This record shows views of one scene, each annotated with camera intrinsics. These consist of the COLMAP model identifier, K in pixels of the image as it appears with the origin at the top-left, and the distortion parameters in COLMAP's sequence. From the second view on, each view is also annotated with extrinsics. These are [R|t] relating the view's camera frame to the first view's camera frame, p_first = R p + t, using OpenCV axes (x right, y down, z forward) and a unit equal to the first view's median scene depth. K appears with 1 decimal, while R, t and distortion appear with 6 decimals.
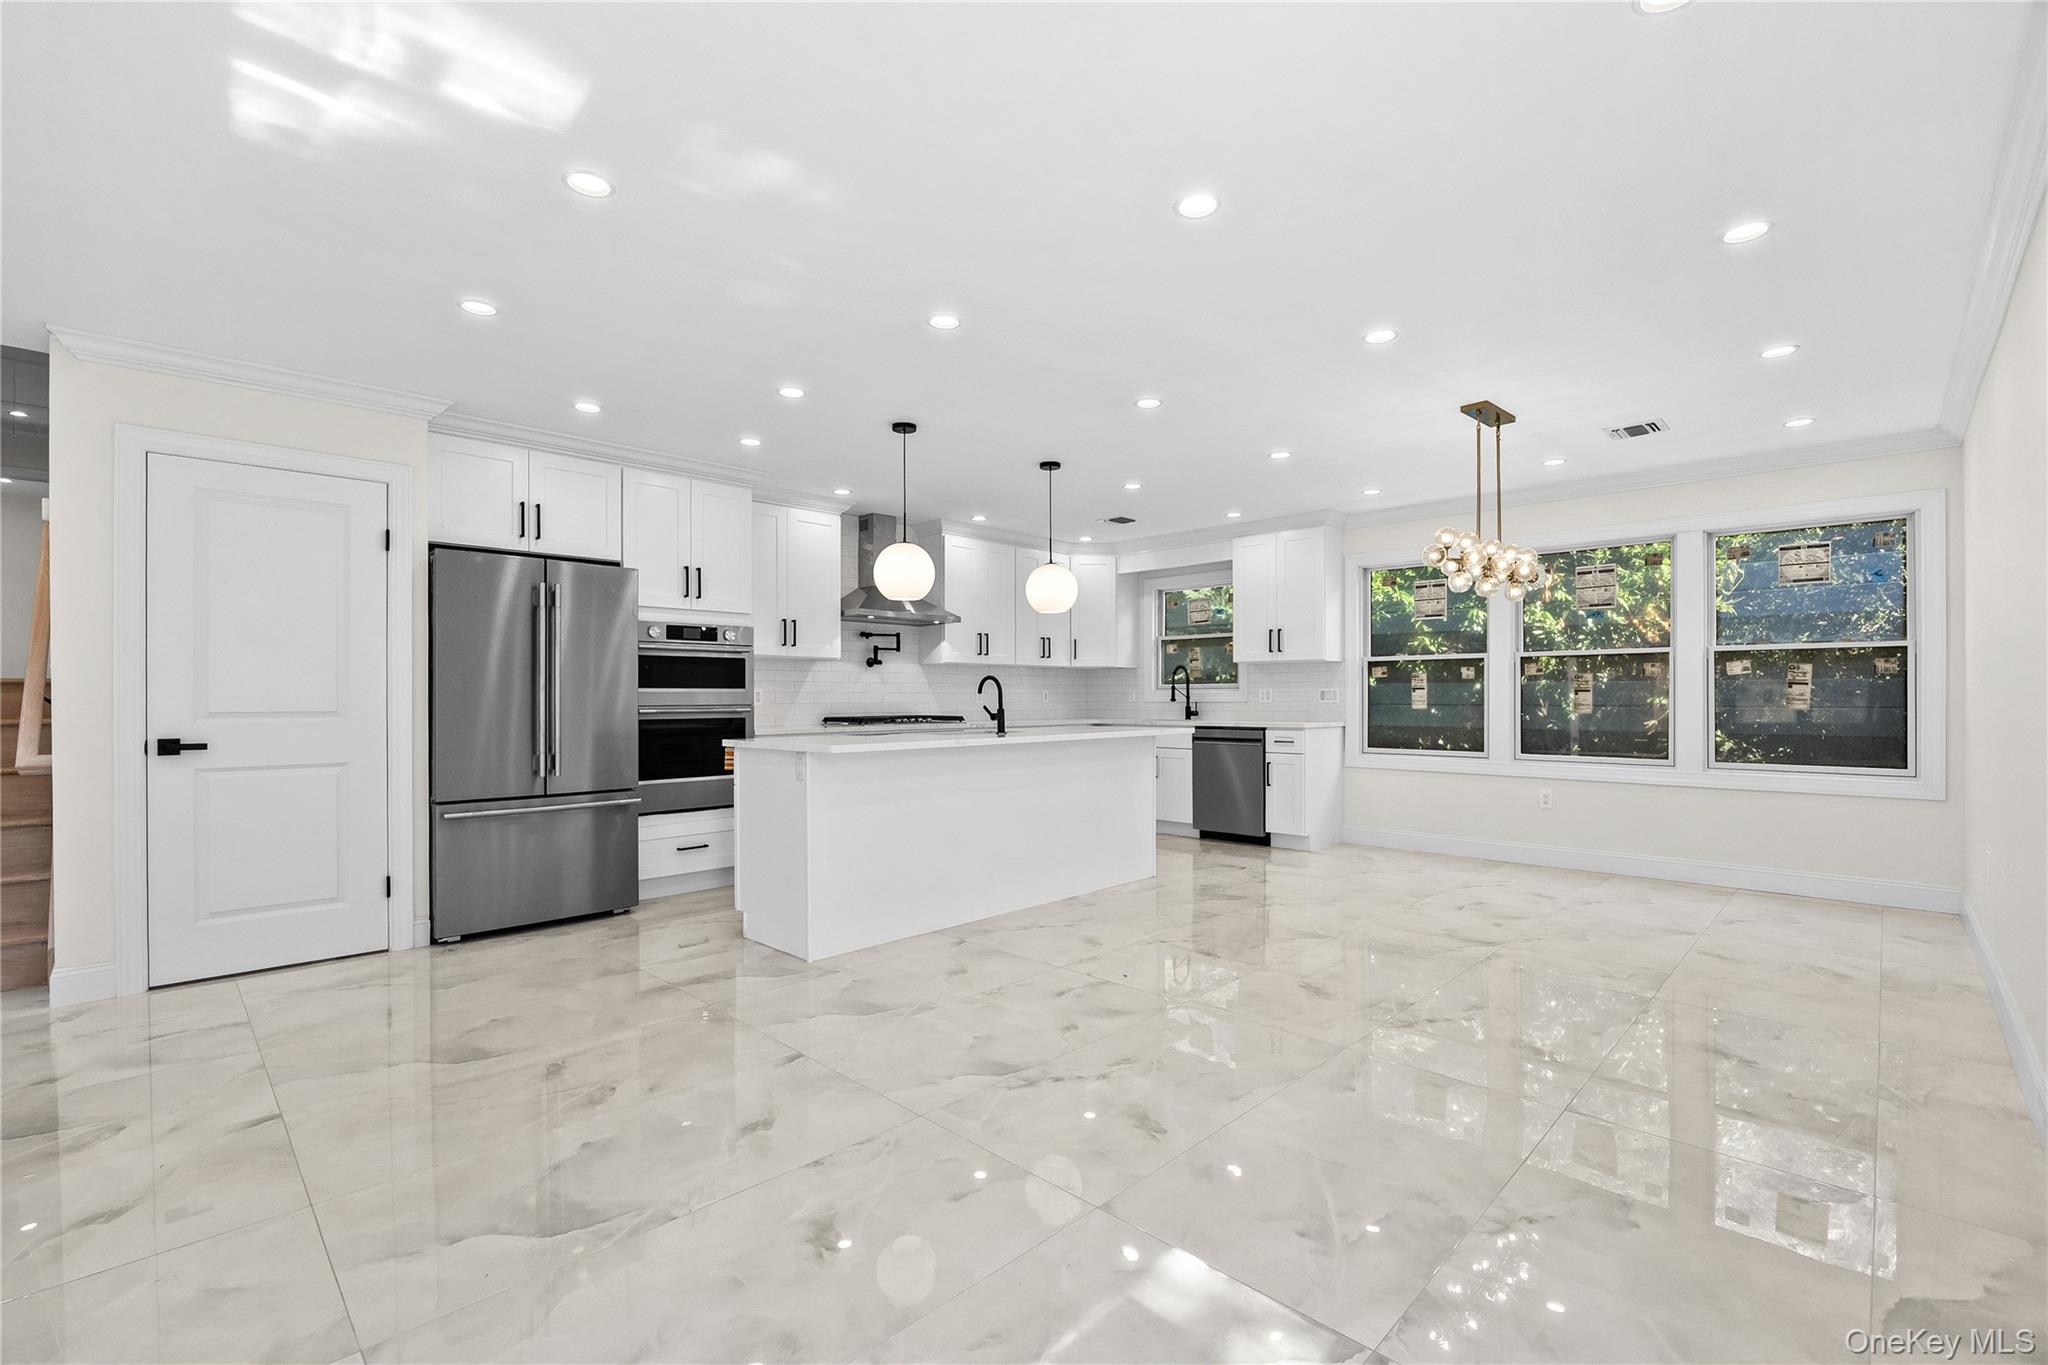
lens RADIAL K [[909.6, 0, 1034.7], [0, 909.6, 703.3], [0, 0, 1]] dist [-0.007877, 0.001730]
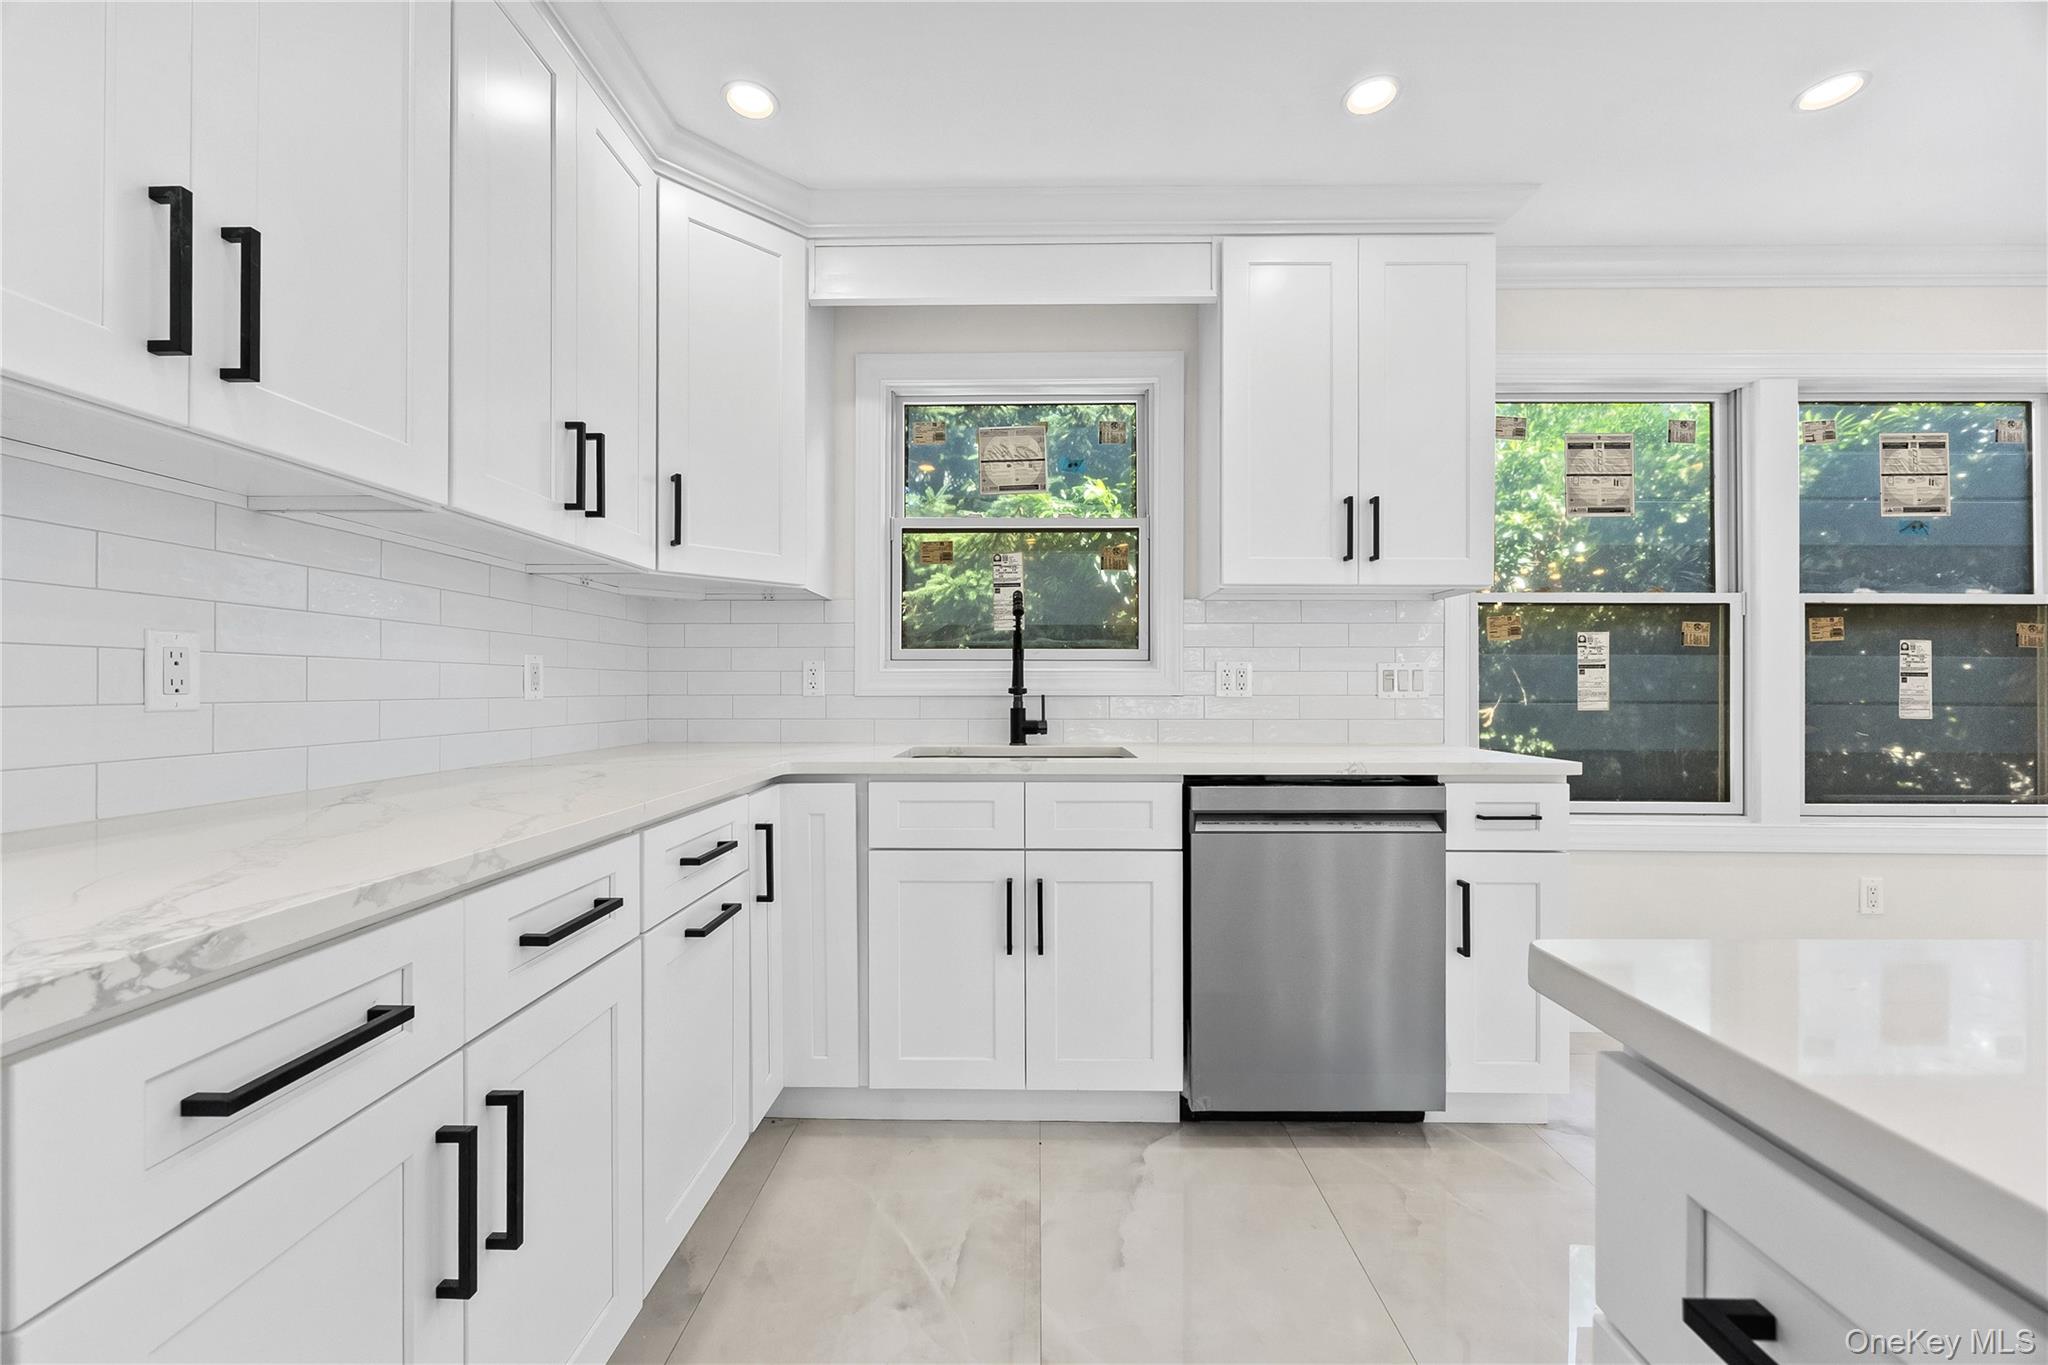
lens RADIAL K [[800.6, 0, 1032.5], [0, 800.6, 672.4], [0, 0, 1]] dist [-0.002399, 0.000018]
pose [[0.733670, 0.013078, 0.679380, -0.057476], [0.000514, 0.999804, -0.019801, -0.006147], [-0.679506, 0.014877, 0.733519, 0.993812]]
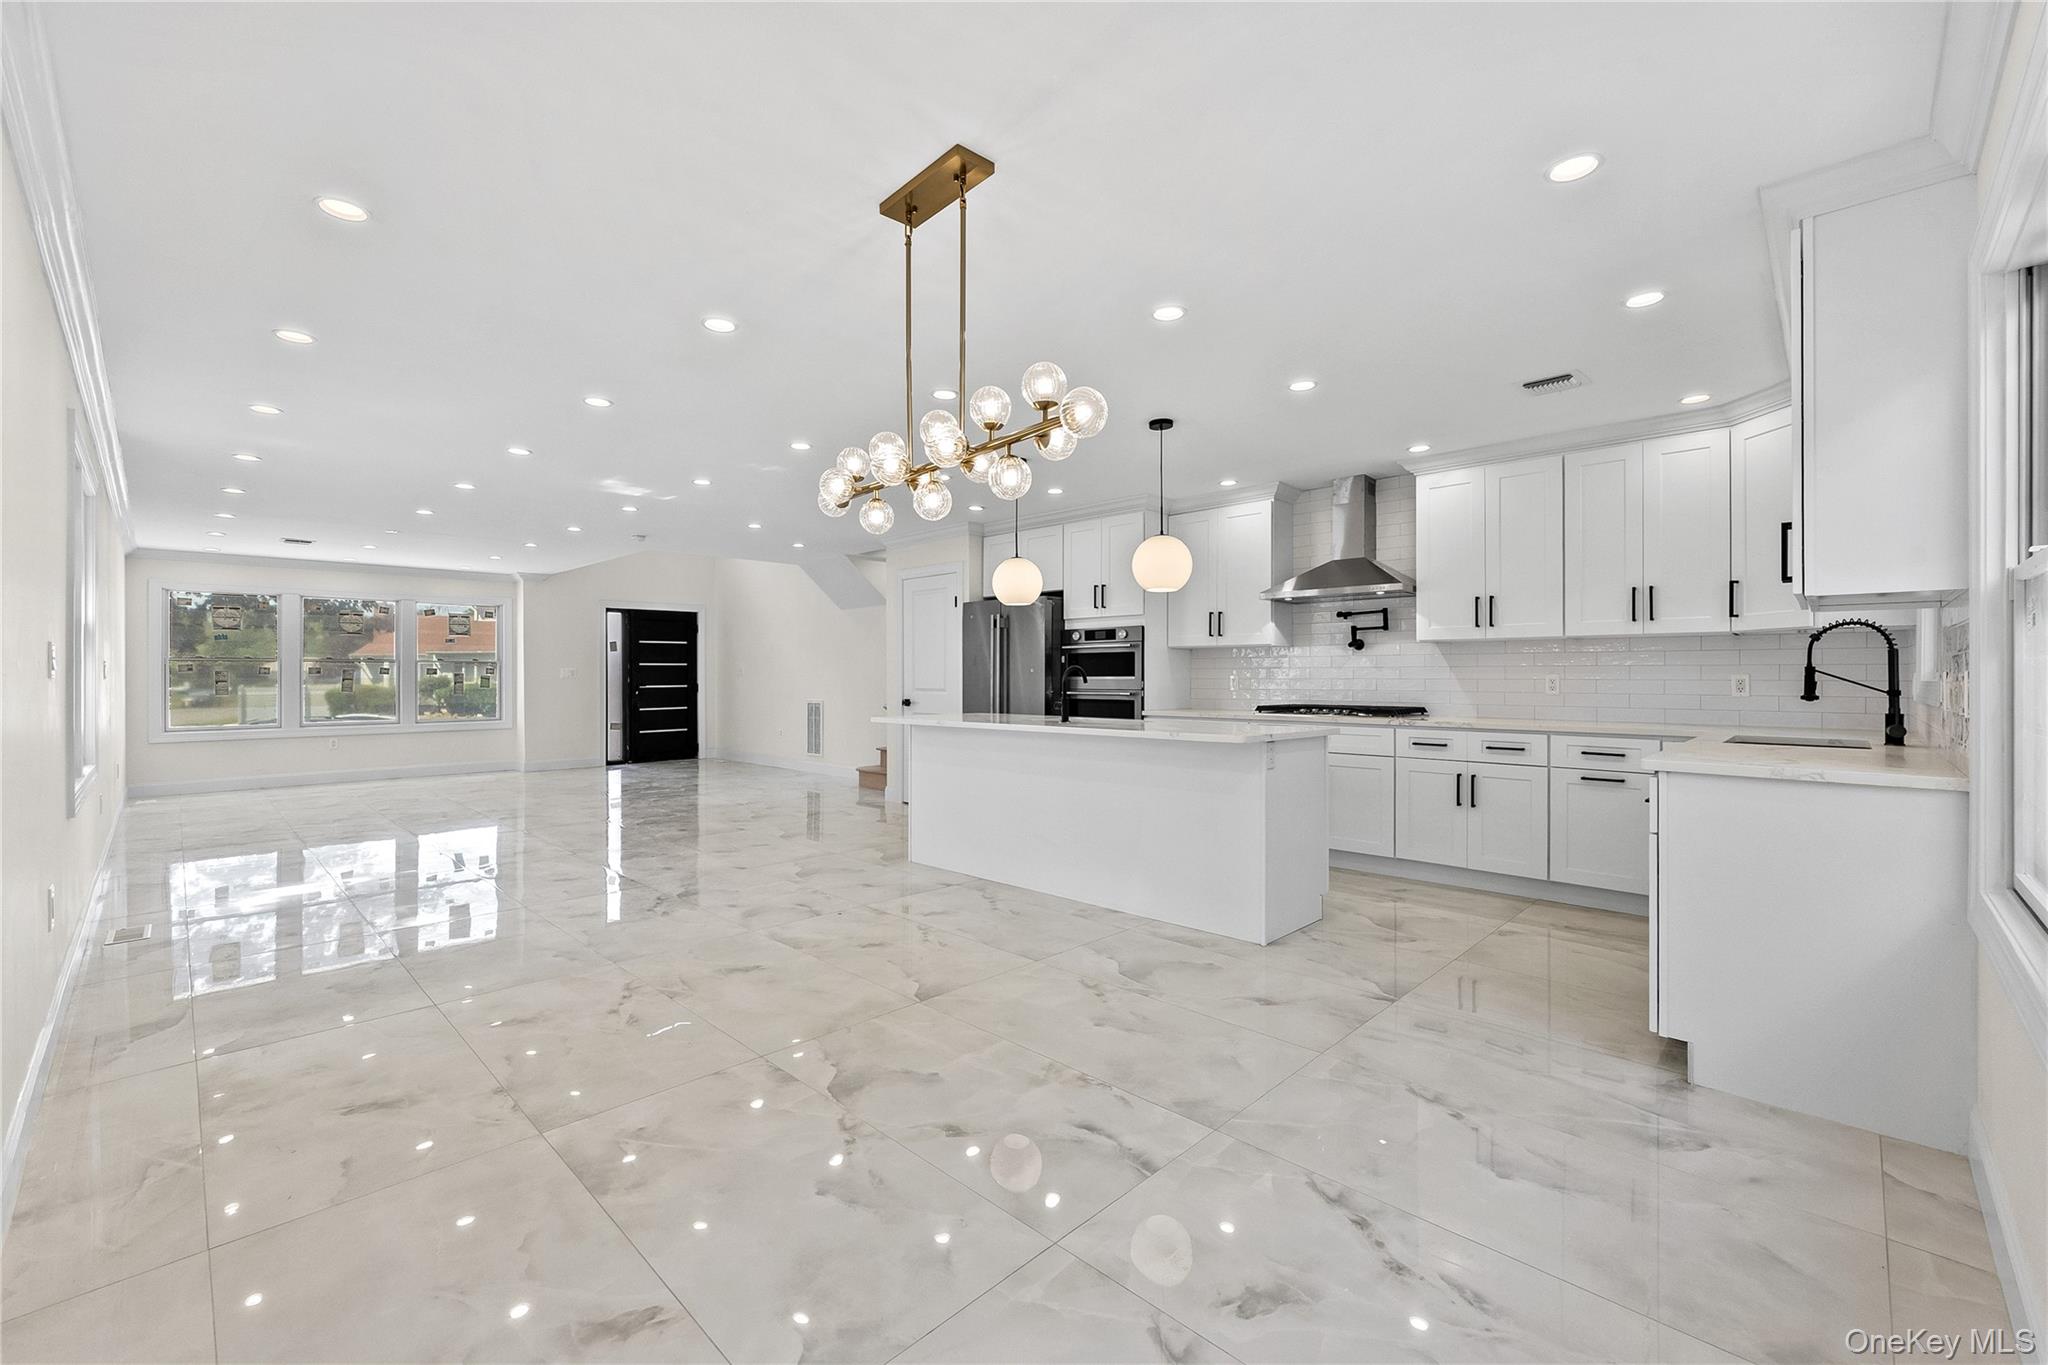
lens RADIAL K [[852.4, 0, 994.2], [0, 852.4, 669.5], [0, 0, 1]] dist [0.010654, -0.000513]
pose [[-0.036508, -0.008036, -0.999301, 0.754775], [-0.007945, 0.999938, -0.007751, -0.013941], [0.999302, 0.007657, -0.036570, 0.778350]]
